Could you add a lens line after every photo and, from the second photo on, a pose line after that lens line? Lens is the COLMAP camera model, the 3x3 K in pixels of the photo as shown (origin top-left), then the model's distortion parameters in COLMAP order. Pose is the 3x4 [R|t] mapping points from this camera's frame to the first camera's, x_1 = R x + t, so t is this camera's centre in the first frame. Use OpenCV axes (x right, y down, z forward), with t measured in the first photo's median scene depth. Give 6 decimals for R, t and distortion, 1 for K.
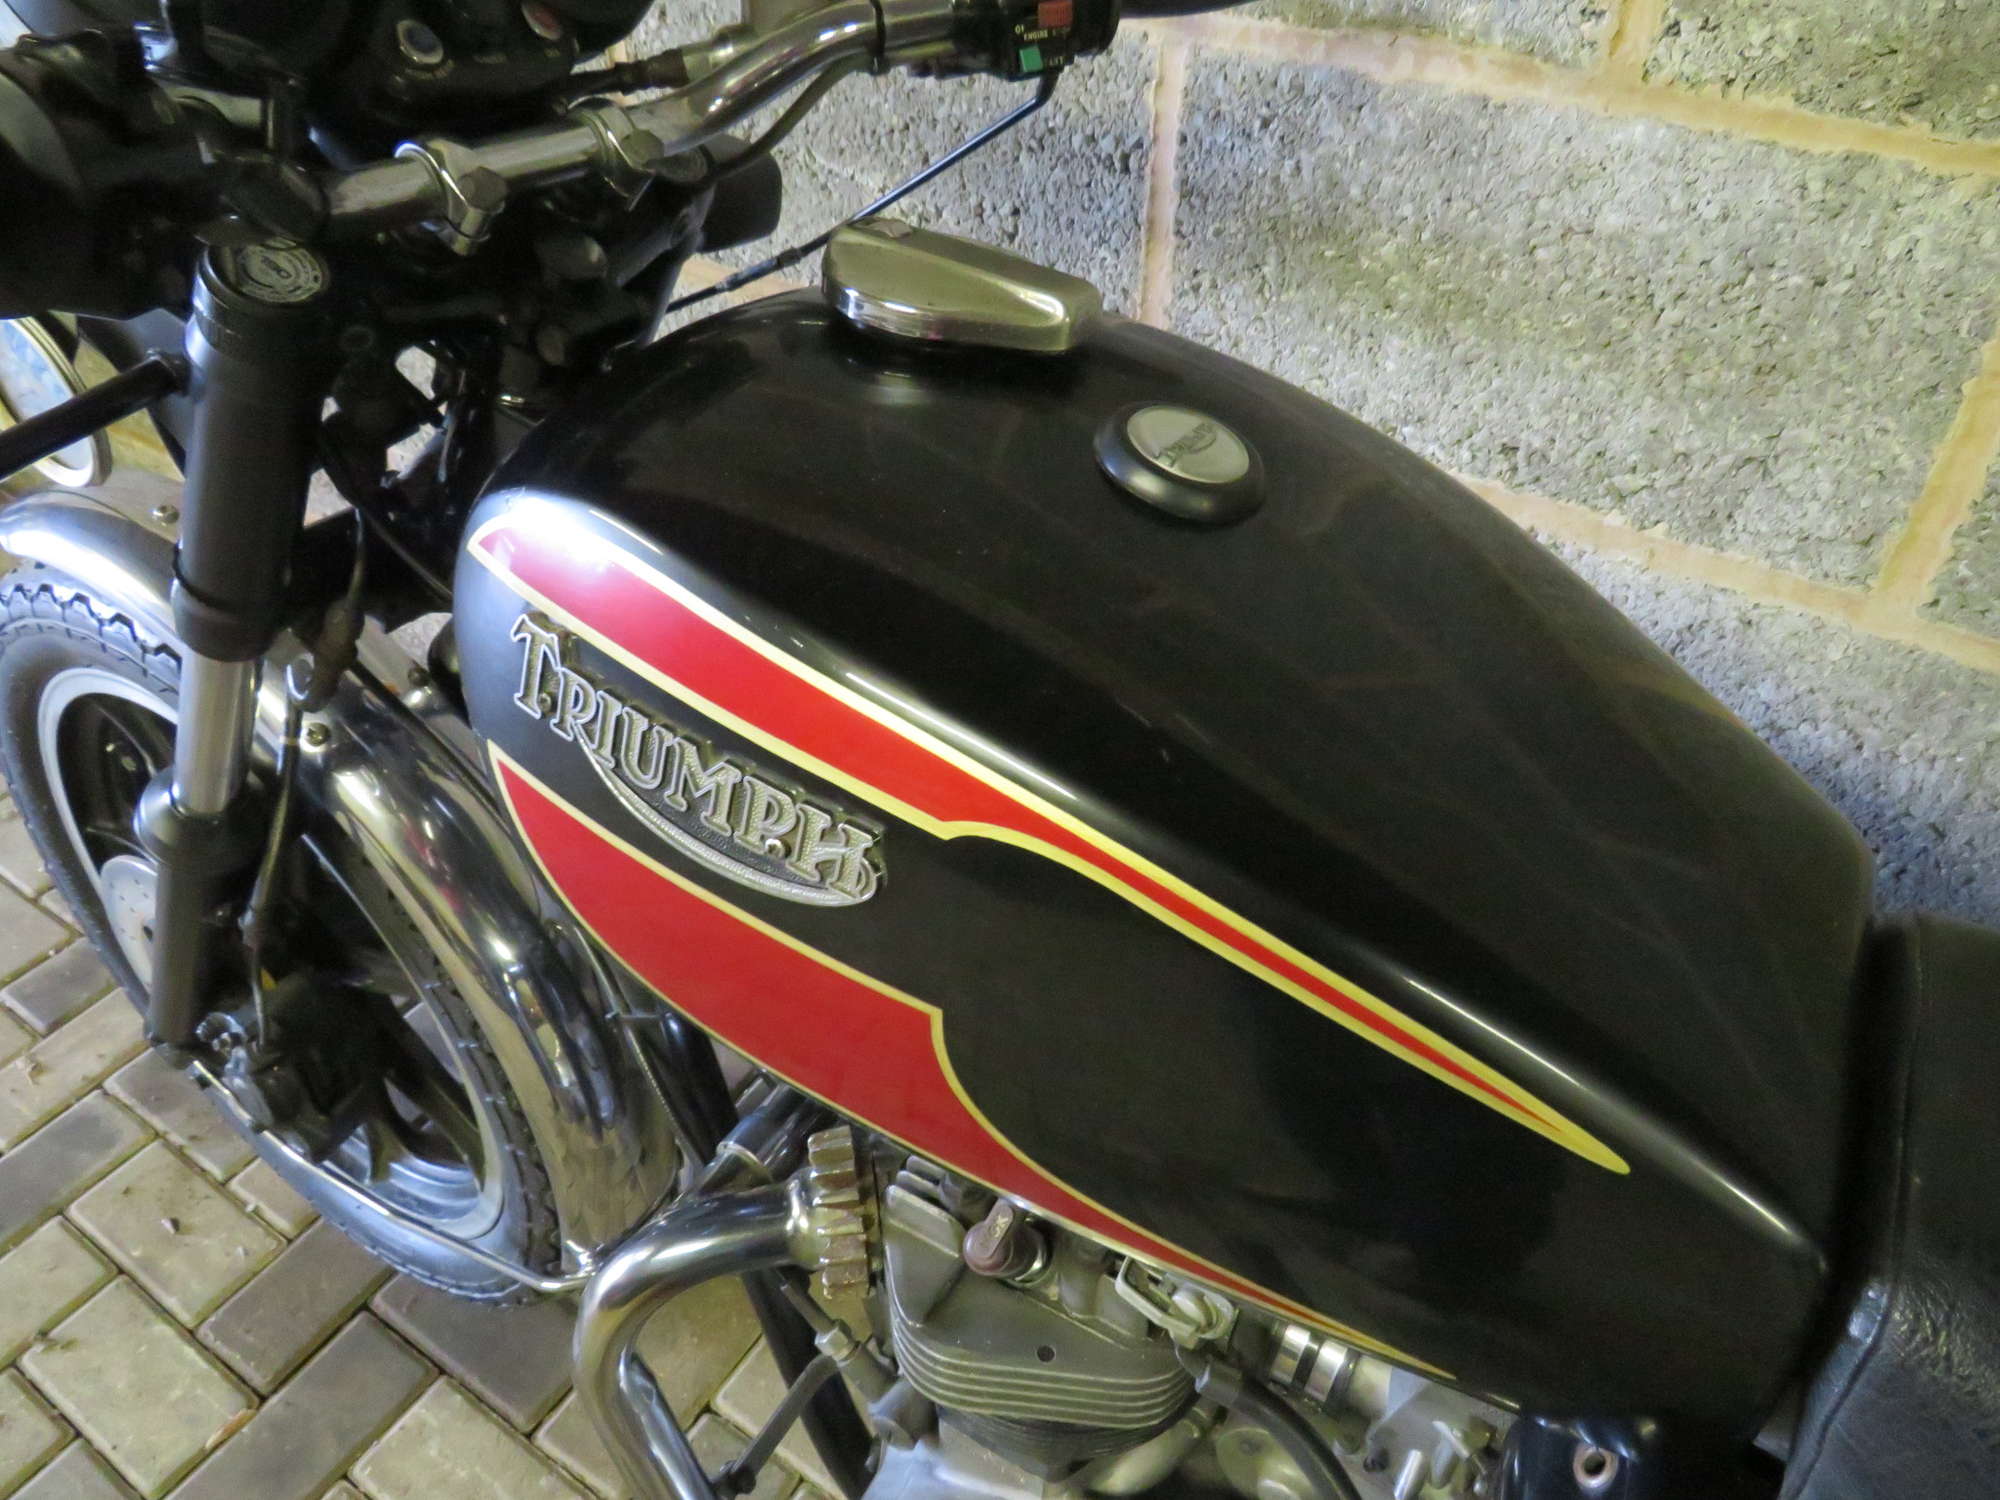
lens RADIAL K [[1406.9, 0, 999.9], [0, 1406.9, 745.9], [0, 0, 1]] dist [-0.036289, 0.014847]
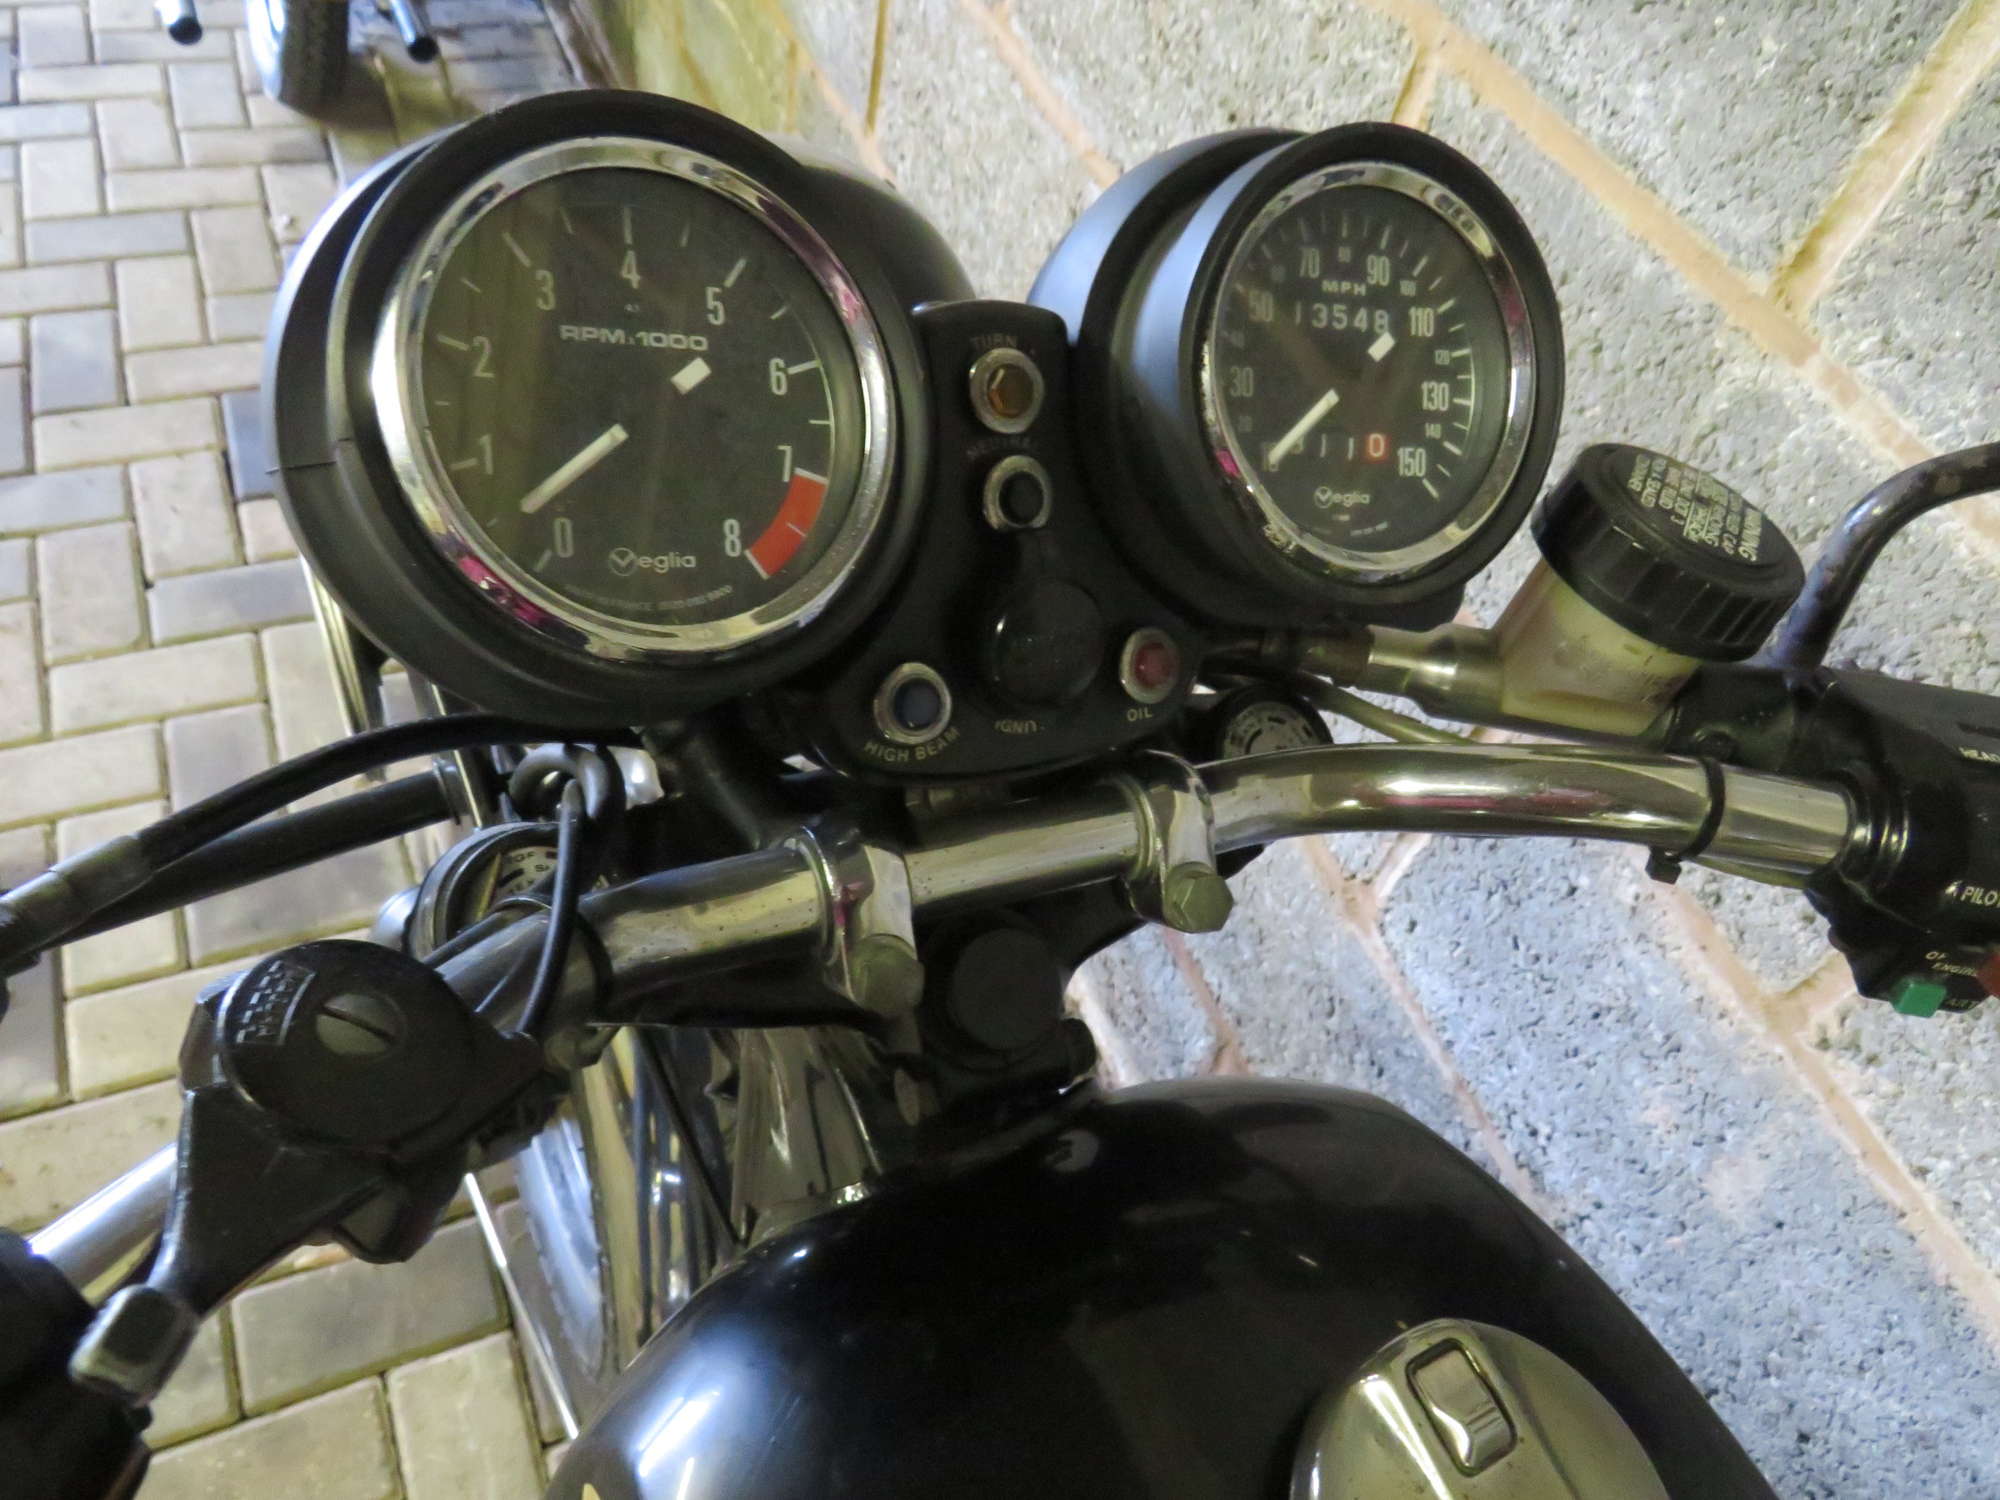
lens RADIAL K [[1406.9, 0, 990.2], [0, 1406.9, 747.9], [0, 0, 1]] dist [-0.036289, 0.014847]
pose [[0.823999, 0.517444, -0.230820, -0.141042], [-0.477114, 0.853407, 0.209901, -0.355313], [0.305595, -0.062831, 0.950086, 0.259085]]
